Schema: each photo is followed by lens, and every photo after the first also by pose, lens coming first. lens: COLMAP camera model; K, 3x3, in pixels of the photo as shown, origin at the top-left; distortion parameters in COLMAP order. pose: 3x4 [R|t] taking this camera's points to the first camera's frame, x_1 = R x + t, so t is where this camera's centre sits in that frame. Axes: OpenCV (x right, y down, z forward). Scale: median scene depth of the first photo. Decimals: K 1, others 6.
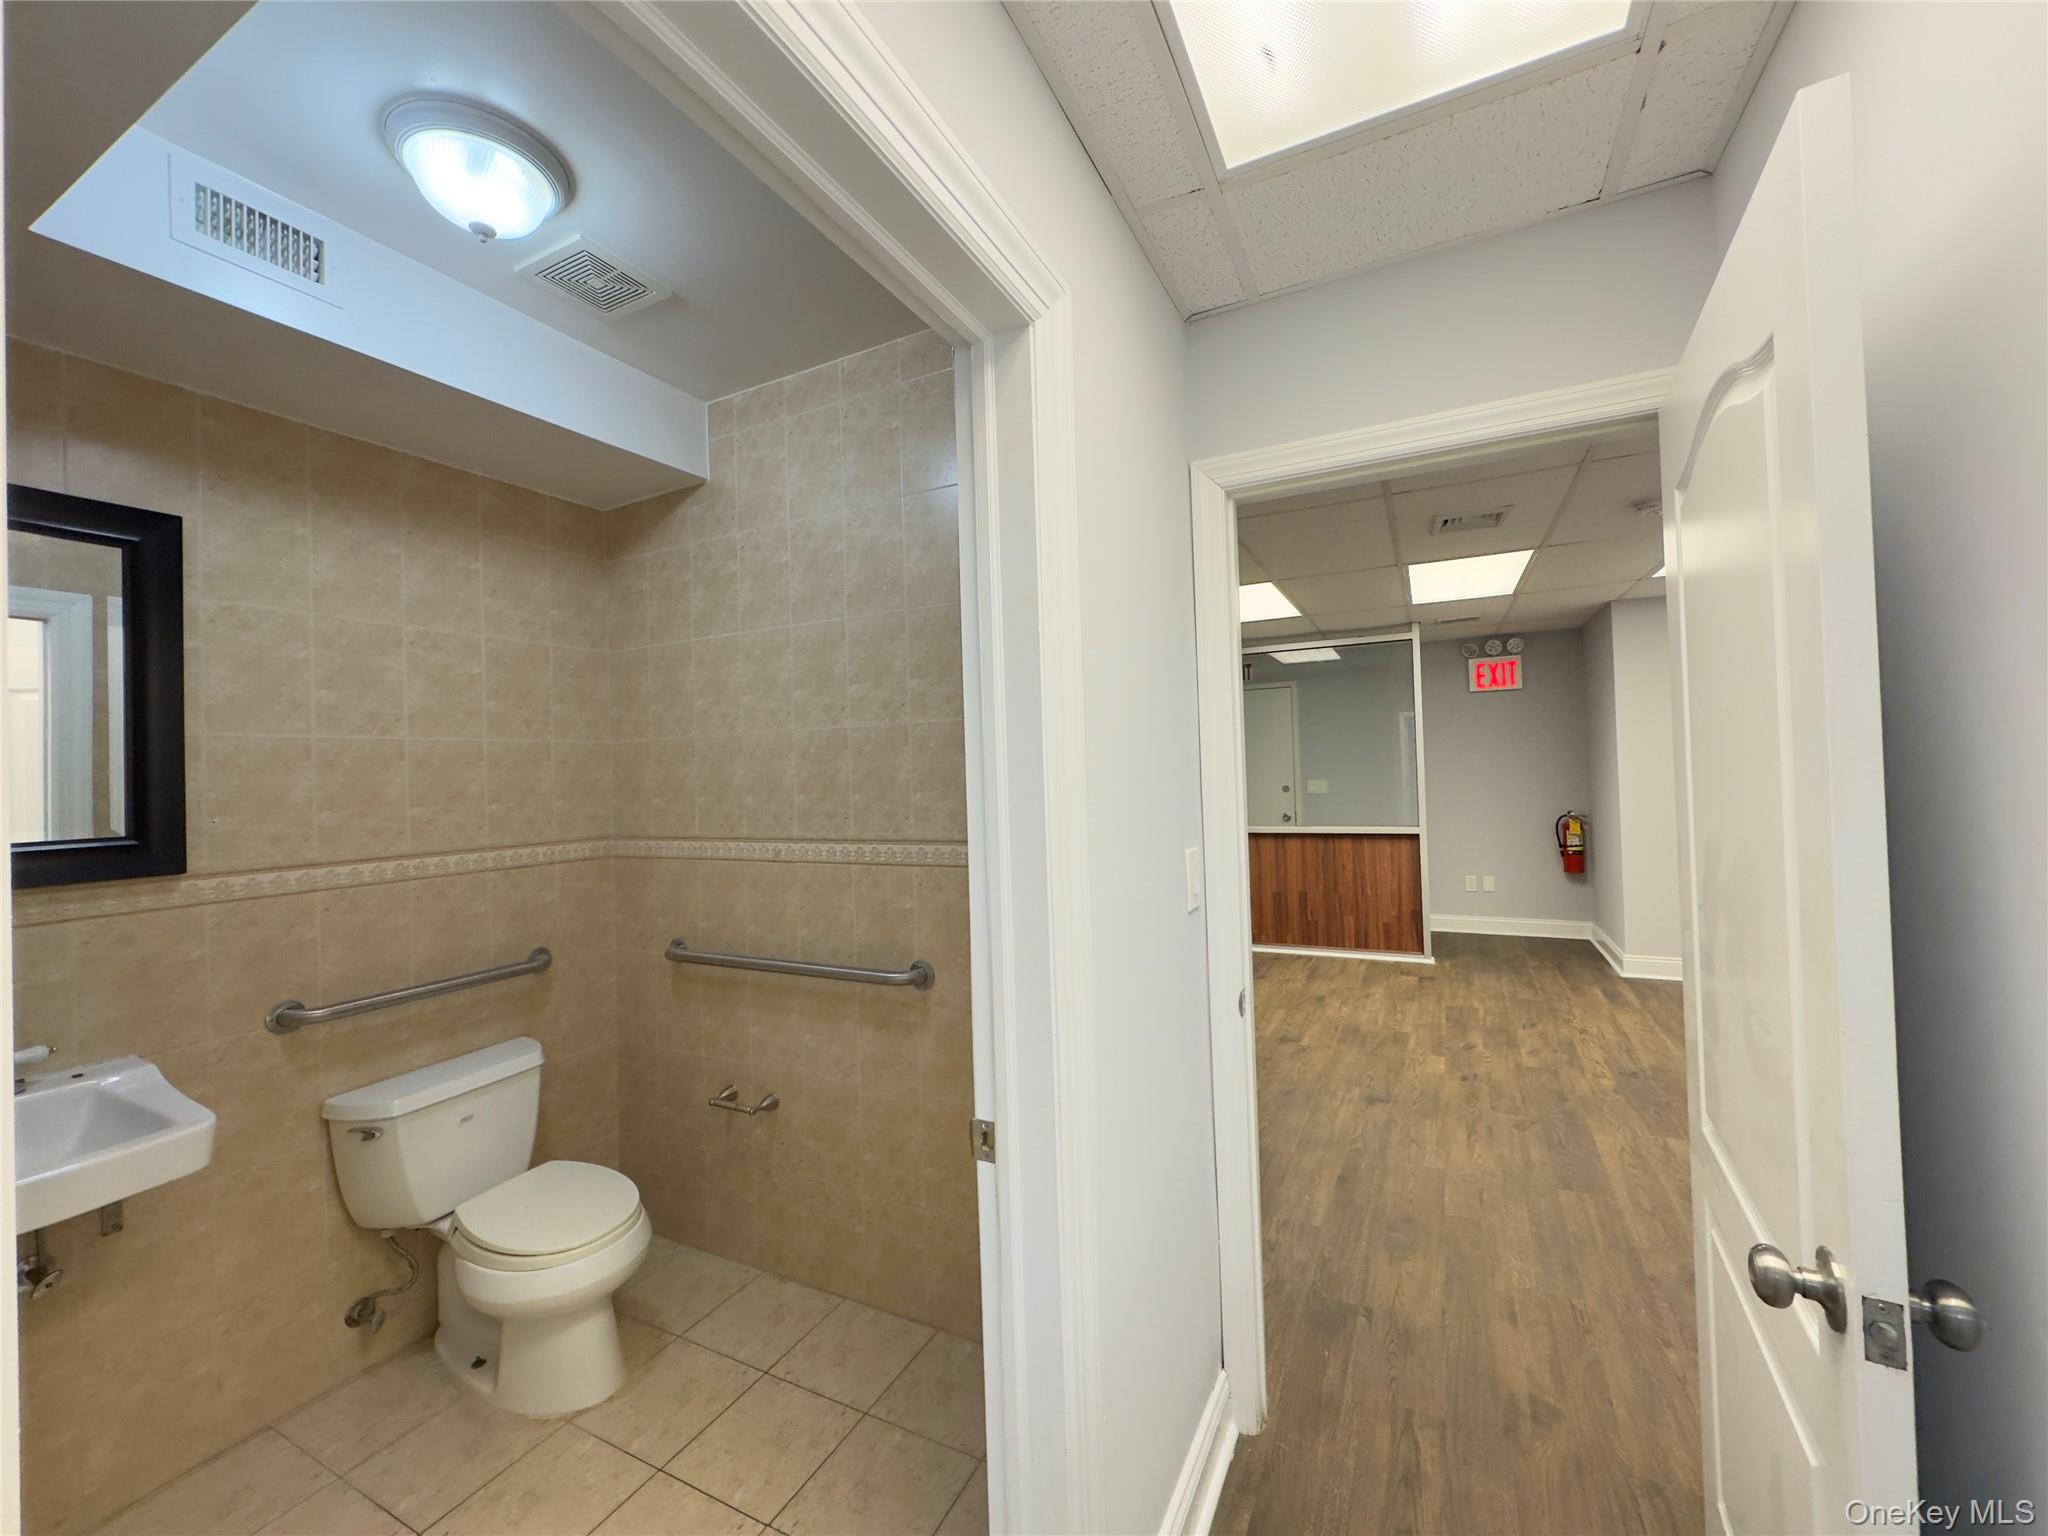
lens RADIAL K [[812.6, 0, 1021.8], [0, 812.6, 760.0], [0, 0, 1]] dist [0.000484, 0.000187]
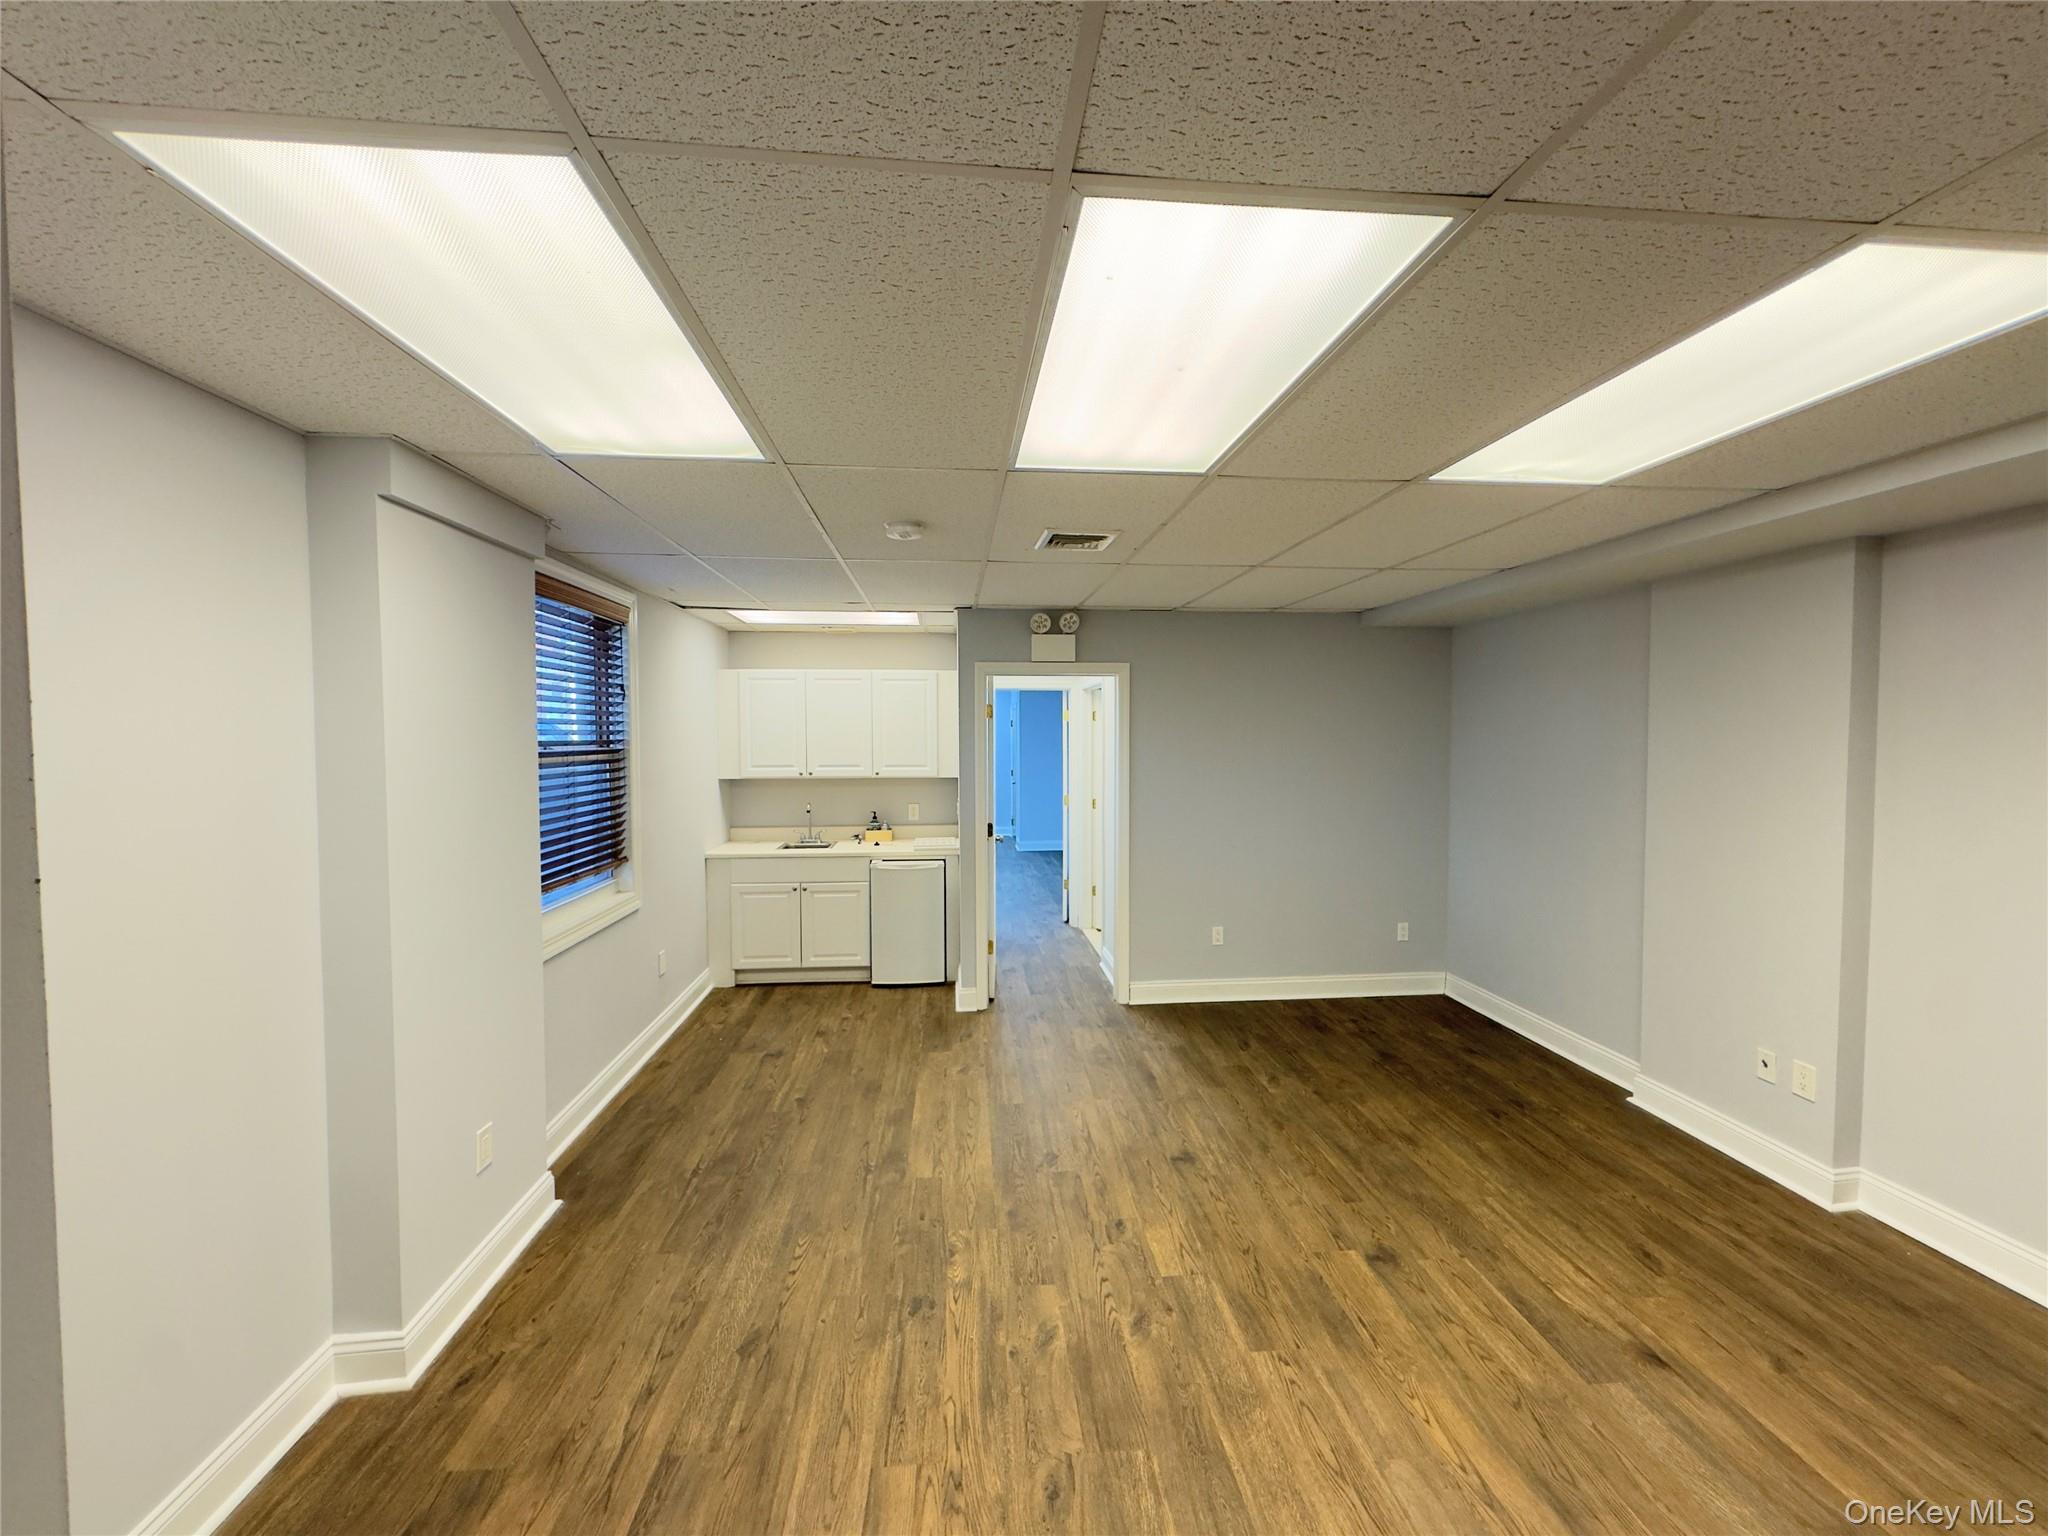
lens RADIAL K [[812.6, 0, 1023.1], [0, 812.6, 765.0], [0, 0, 1]] dist [0.000484, 0.000187]
pose [[-0.847157, 0.051950, -0.528796, 0.981952], [0.034342, 0.998481, 0.043076, -0.072034], [0.530231, 0.018333, -0.847655, 1.558432]]
